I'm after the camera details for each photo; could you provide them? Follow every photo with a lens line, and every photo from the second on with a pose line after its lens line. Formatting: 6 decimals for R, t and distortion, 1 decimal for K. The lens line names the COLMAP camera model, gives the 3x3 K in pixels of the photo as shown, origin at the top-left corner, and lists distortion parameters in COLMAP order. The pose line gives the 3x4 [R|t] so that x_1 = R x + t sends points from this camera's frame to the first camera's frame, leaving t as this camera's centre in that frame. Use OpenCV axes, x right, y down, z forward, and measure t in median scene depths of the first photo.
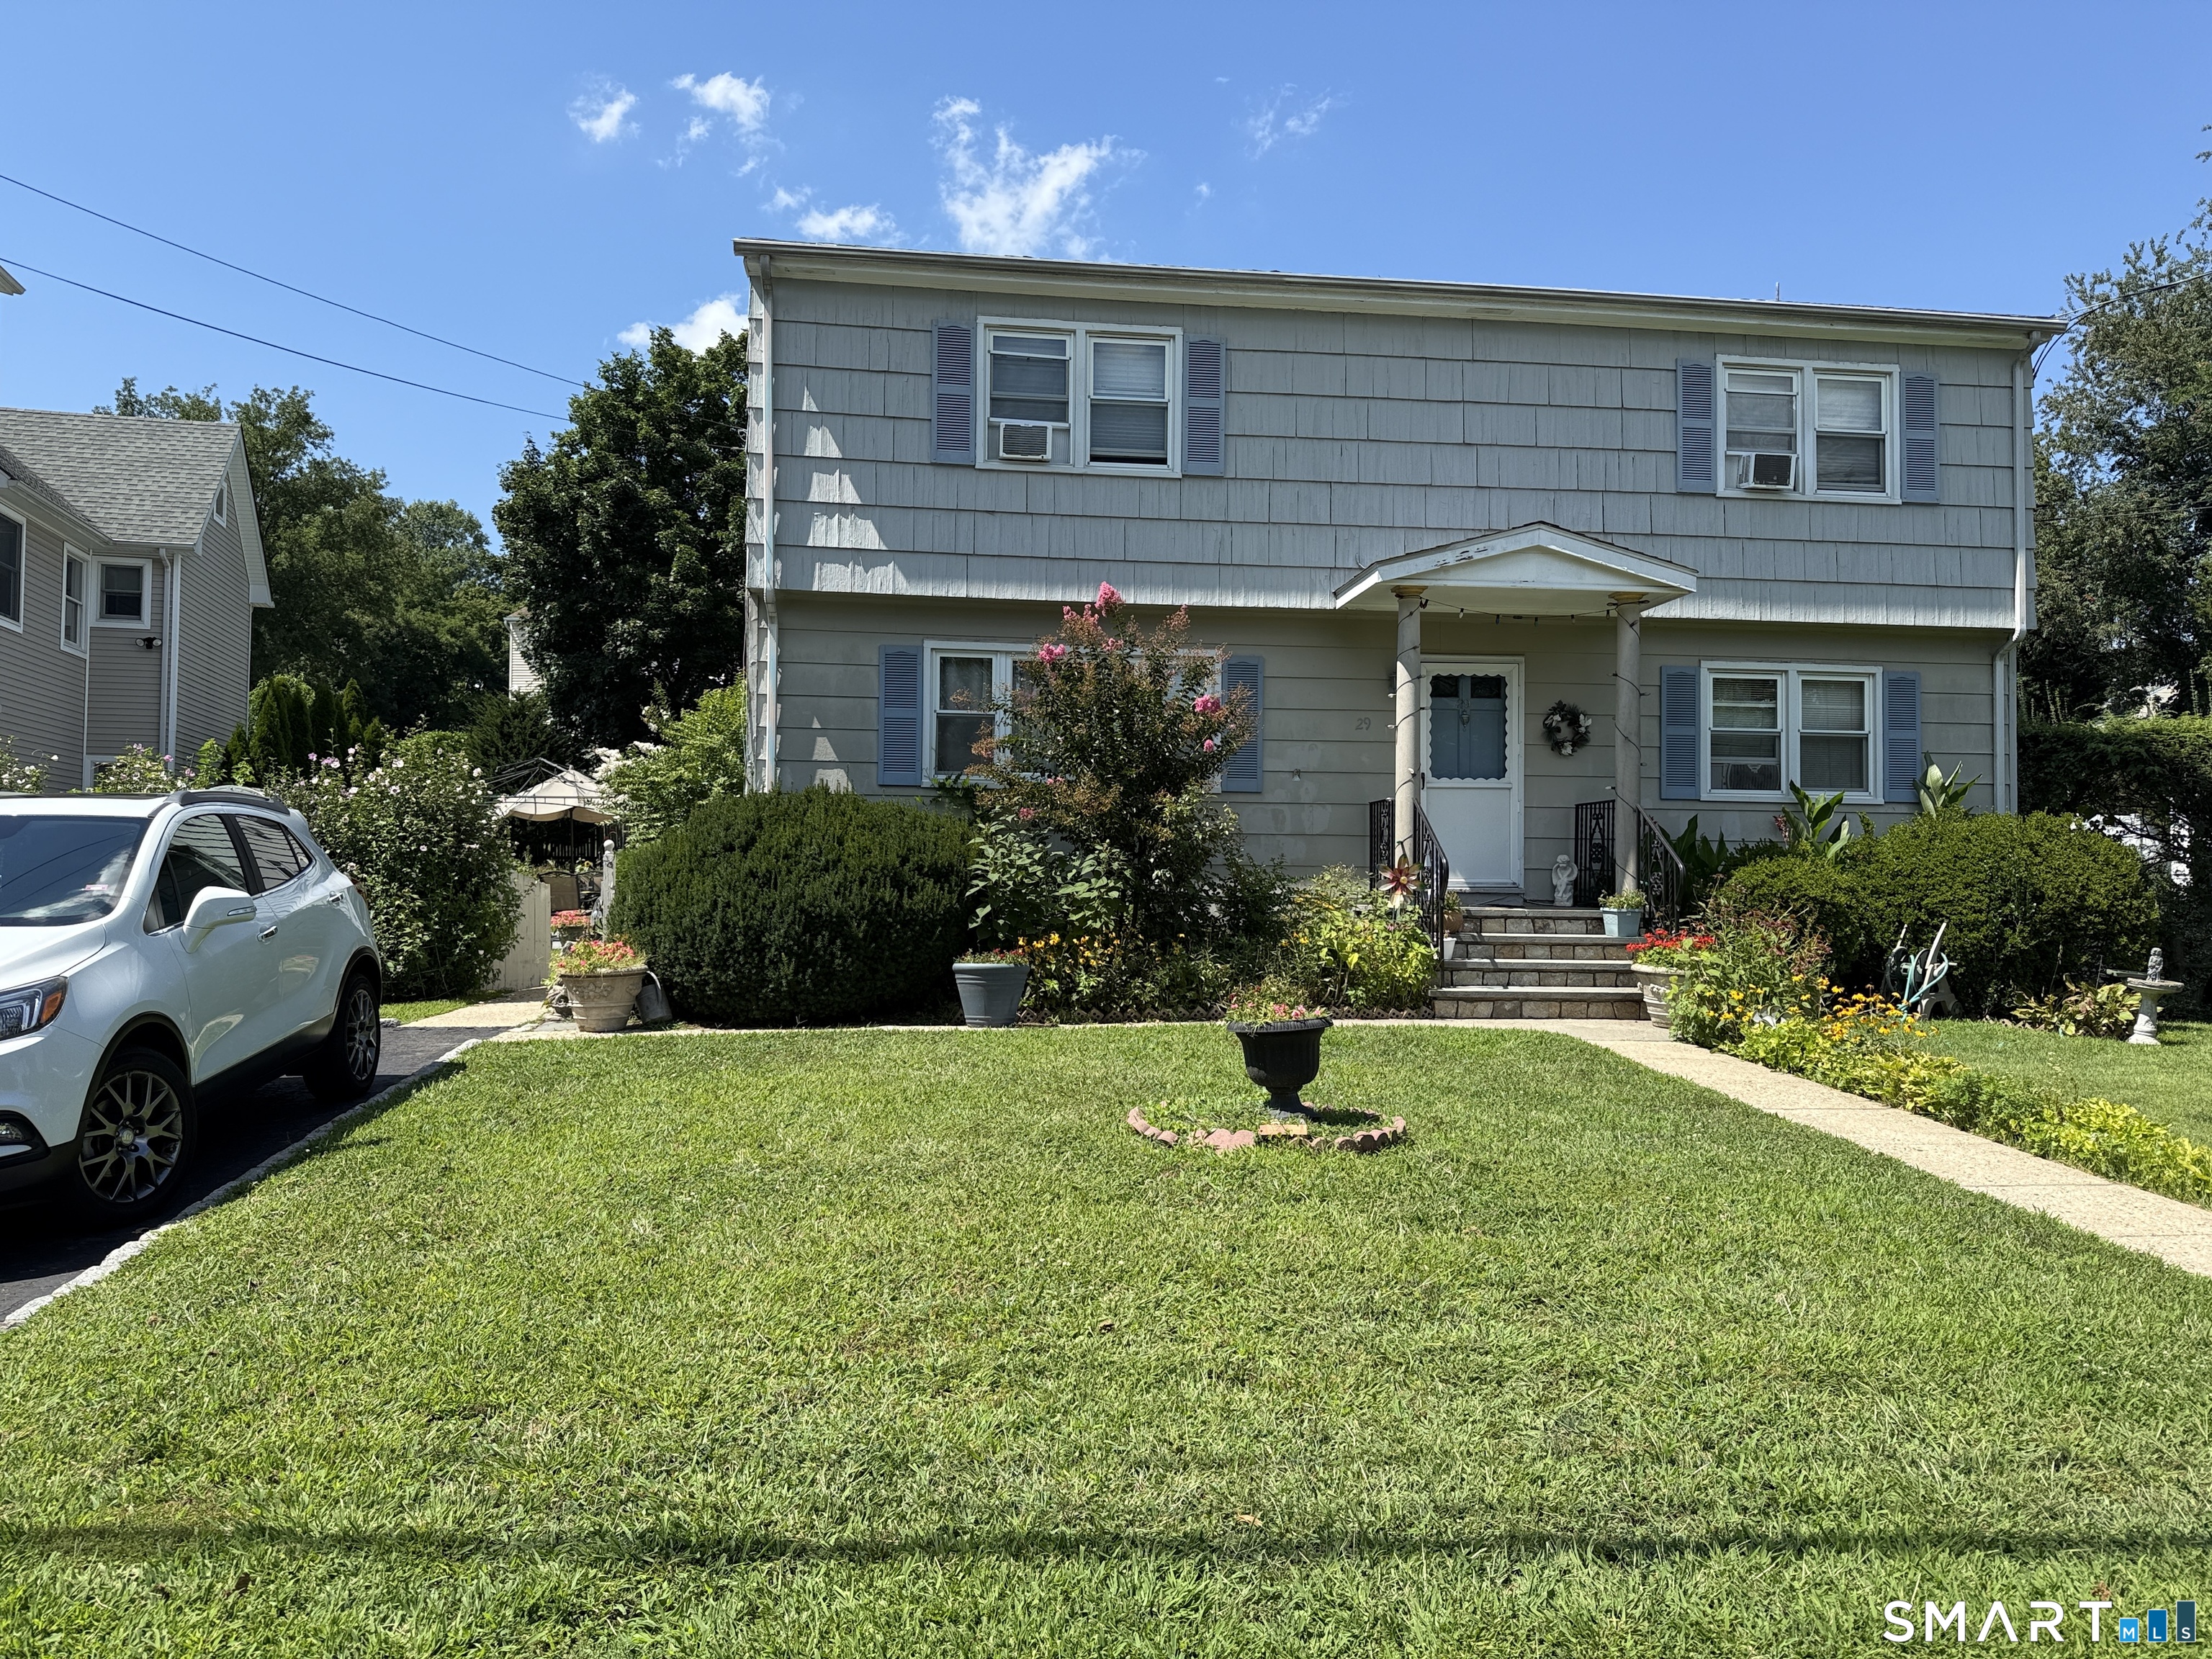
lens RADIAL K [[1540.4, 0, 1121.8], [0, 1540.4, 841.2], [0, 0, 1]] dist [0.165405, -0.350348]
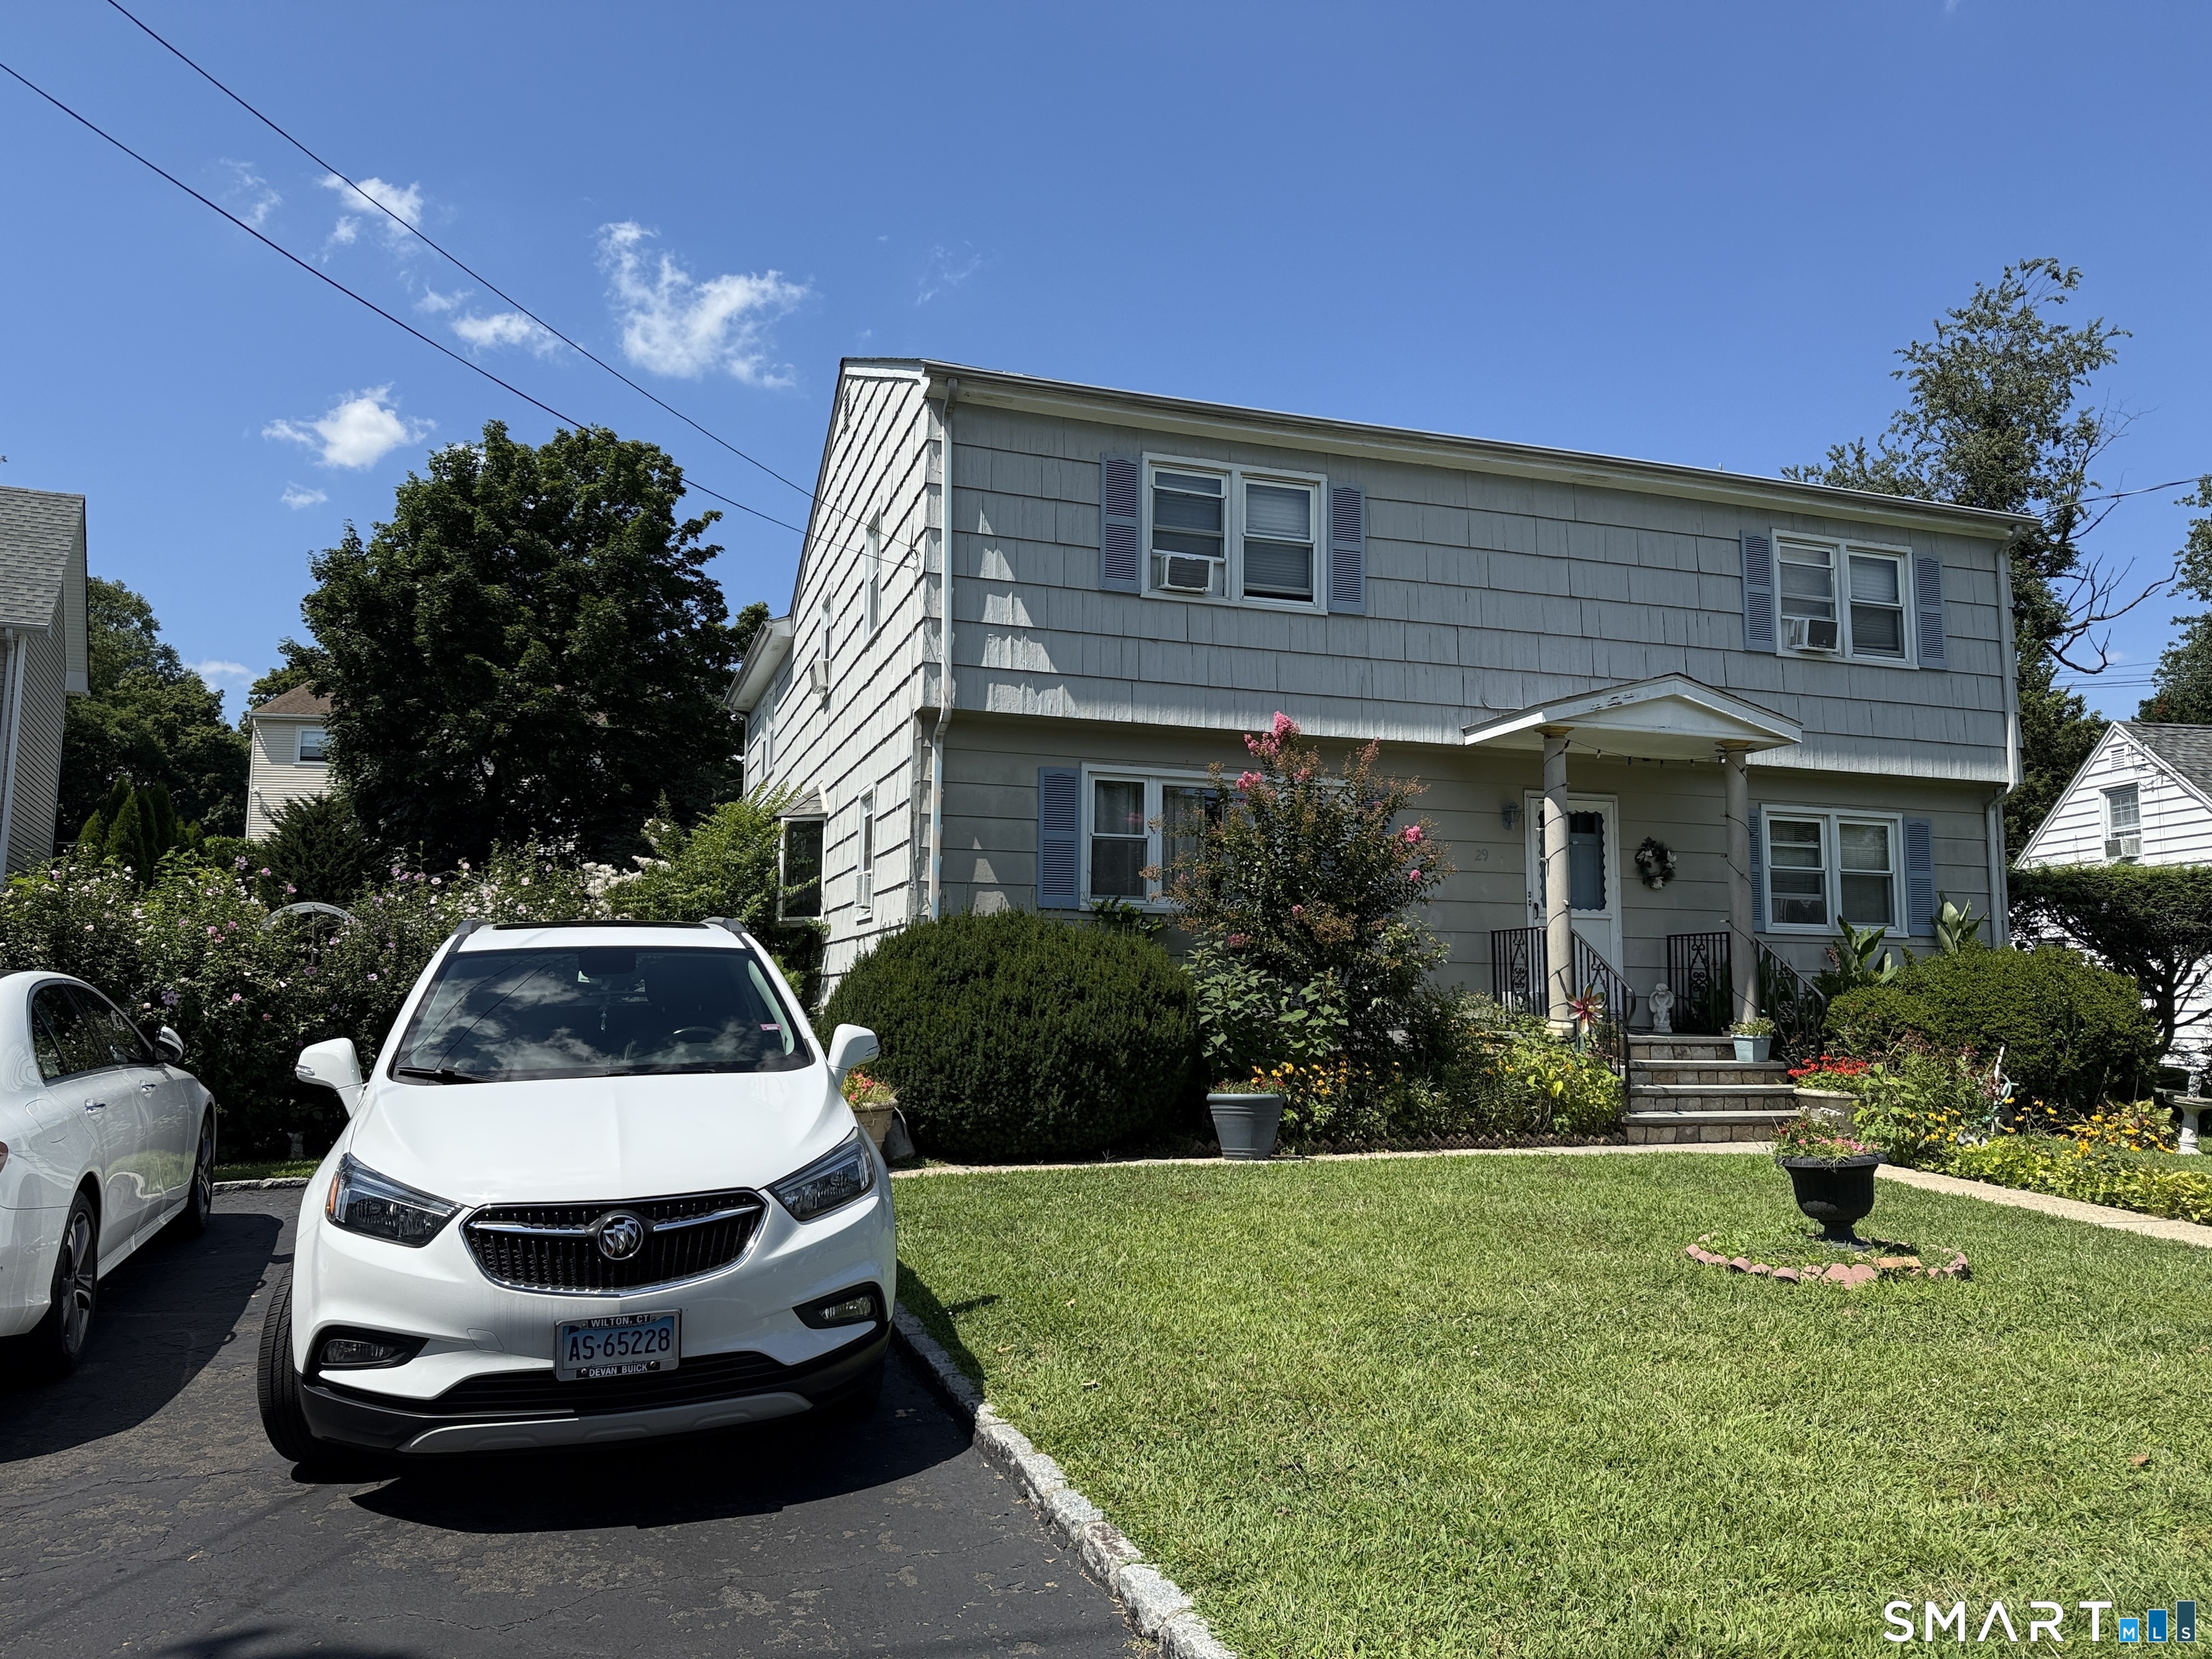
lens RADIAL K [[1546.1, 0, 1112.2], [0, 1546.1, 827.8], [0, 0, 1]] dist [0.132737, -0.259645]
pose [[0.980935, 0.022303, 0.193052, -0.300690], [-0.006172, 0.996467, -0.083759, -0.005270], [-0.194238, 0.080970, 0.977607, 0.027719]]
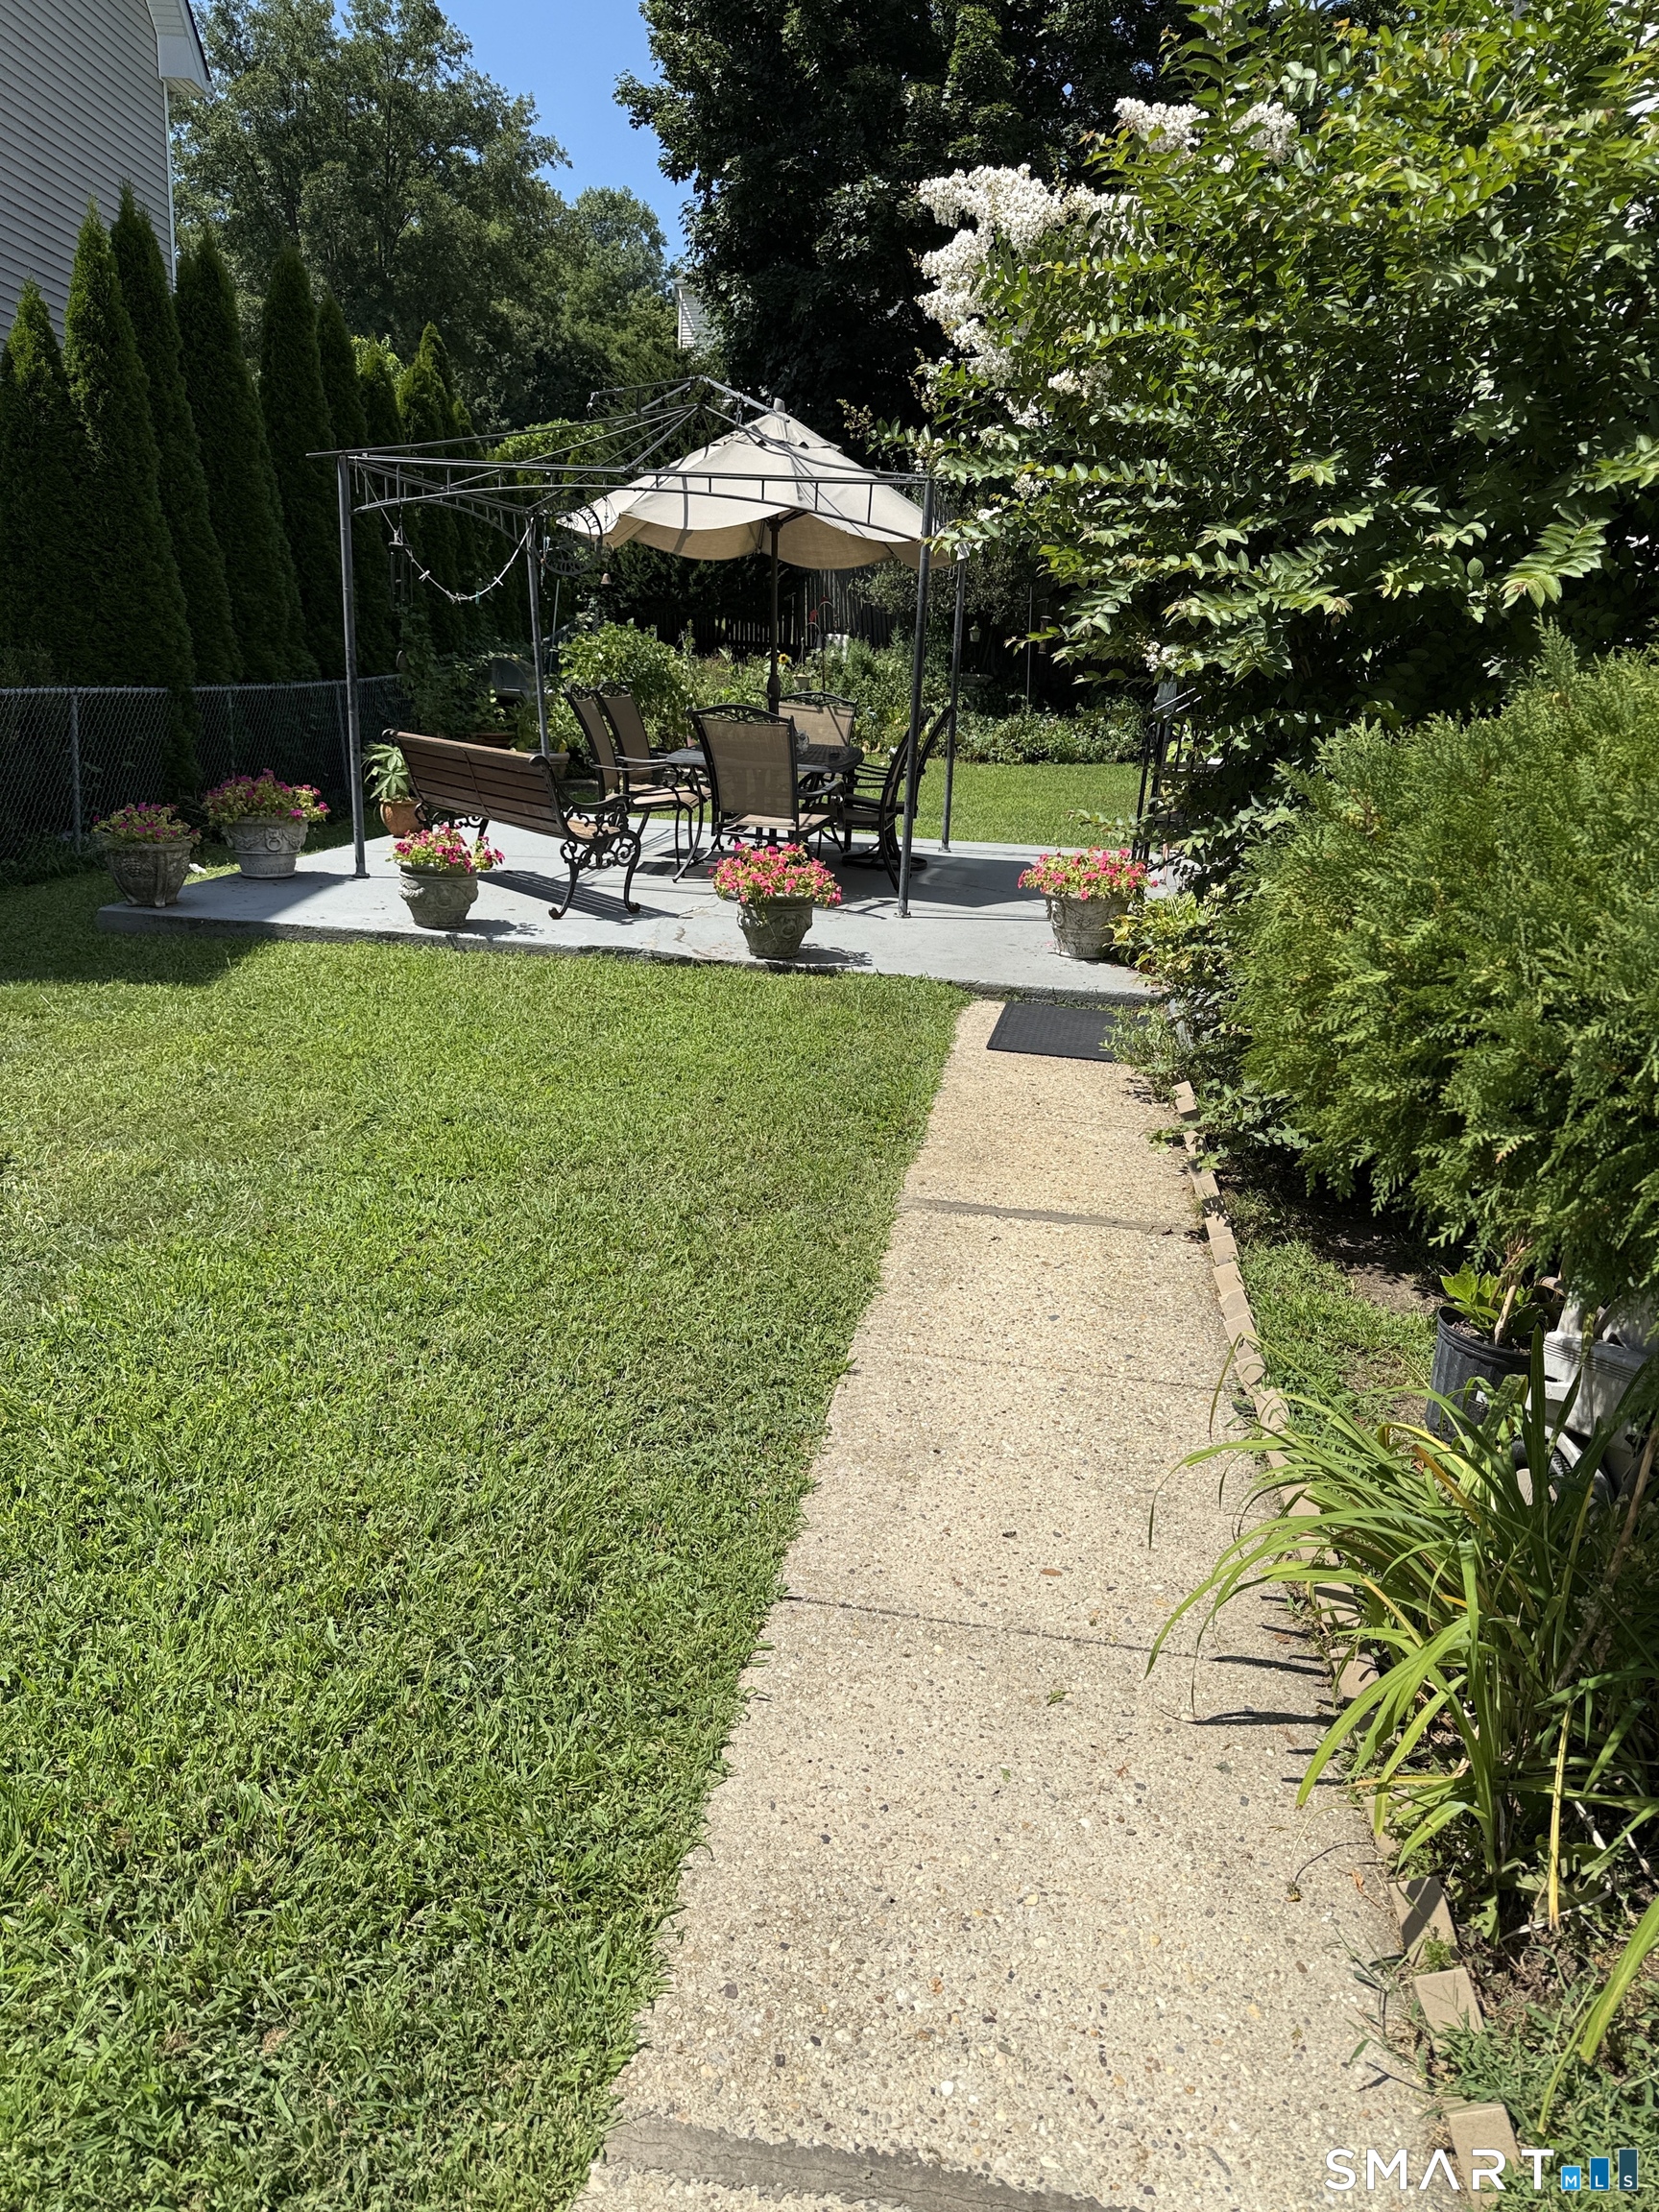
lens RADIAL K [[1557.6, 0, 829.5], [0, 1557.6, 1106.0], [0, 0, 1]] dist [0.049223, -0.091792]
pose [[0.958645, 0.125716, -0.255335, -0.397696], [-0.045430, 0.953243, 0.298772, -0.001876], [0.280956, -0.274816, 0.919532, 1.092299]]
